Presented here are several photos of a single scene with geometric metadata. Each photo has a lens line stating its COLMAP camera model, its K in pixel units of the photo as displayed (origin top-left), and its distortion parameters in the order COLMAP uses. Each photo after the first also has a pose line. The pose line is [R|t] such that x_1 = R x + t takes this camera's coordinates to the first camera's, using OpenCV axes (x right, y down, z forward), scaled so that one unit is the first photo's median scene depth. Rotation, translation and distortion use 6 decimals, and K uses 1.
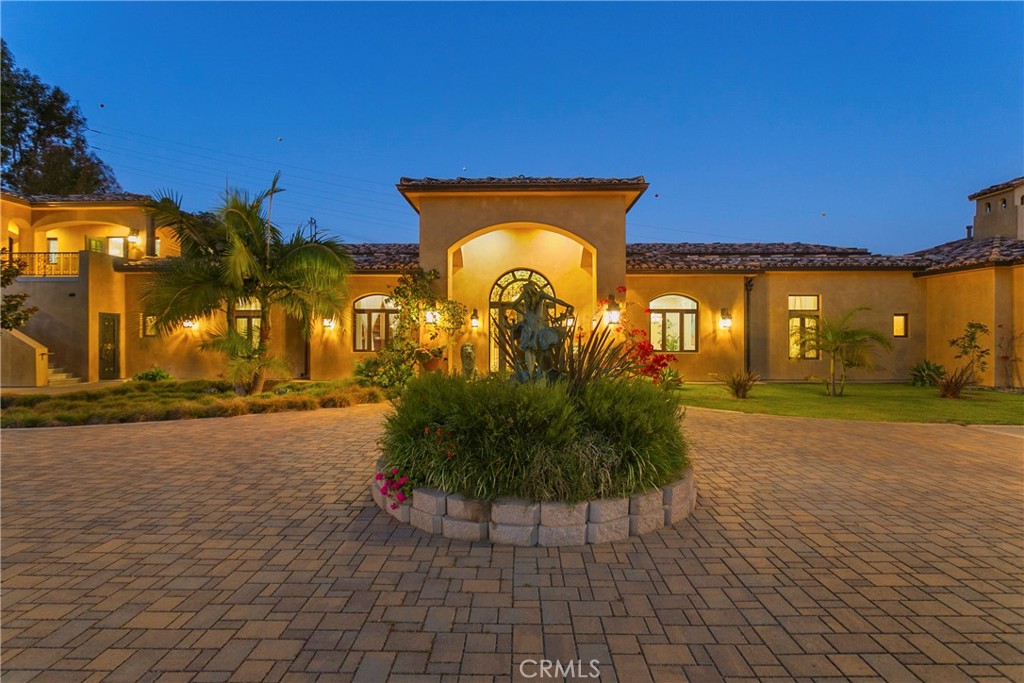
lens RADIAL K [[490.3, 0, 512.0], [0, 490.3, 341.5], [0, 0, 1]] dist [-0.010472, 0.000238]
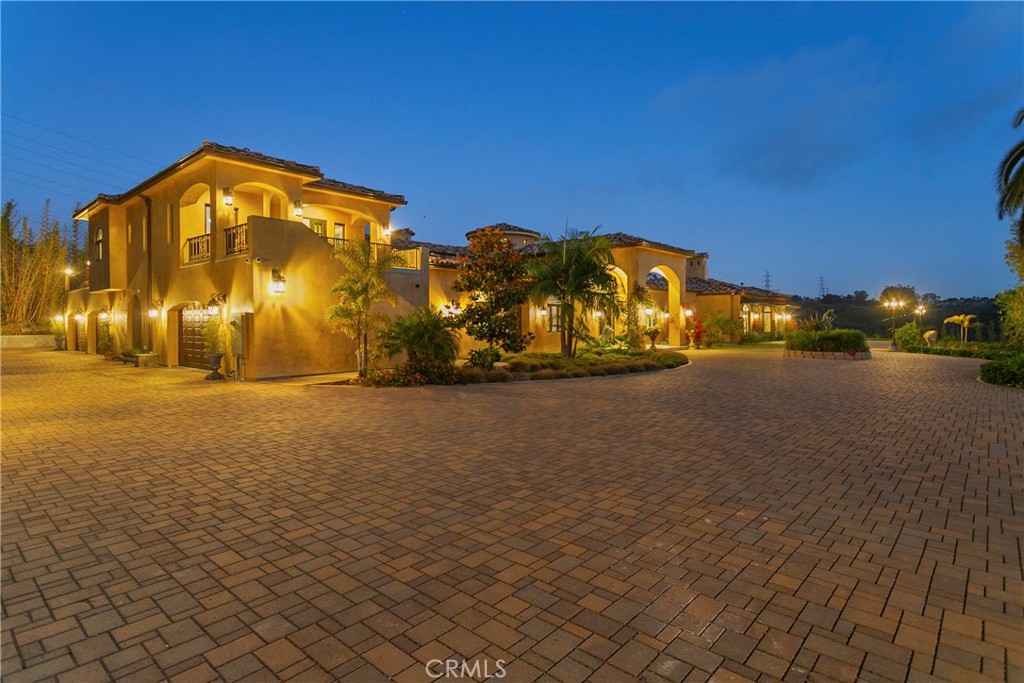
lens RADIAL K [[546.1, 0, 513.4], [0, 546.1, 332.0], [0, 0, 1]] dist [0.012884, 0.000018]
pose [[0.653973, -0.014162, 0.756385, -1.655512], [0.008352, 0.999899, 0.011499, -0.000454], [-0.756472, -0.001203, 0.654025, -0.009690]]
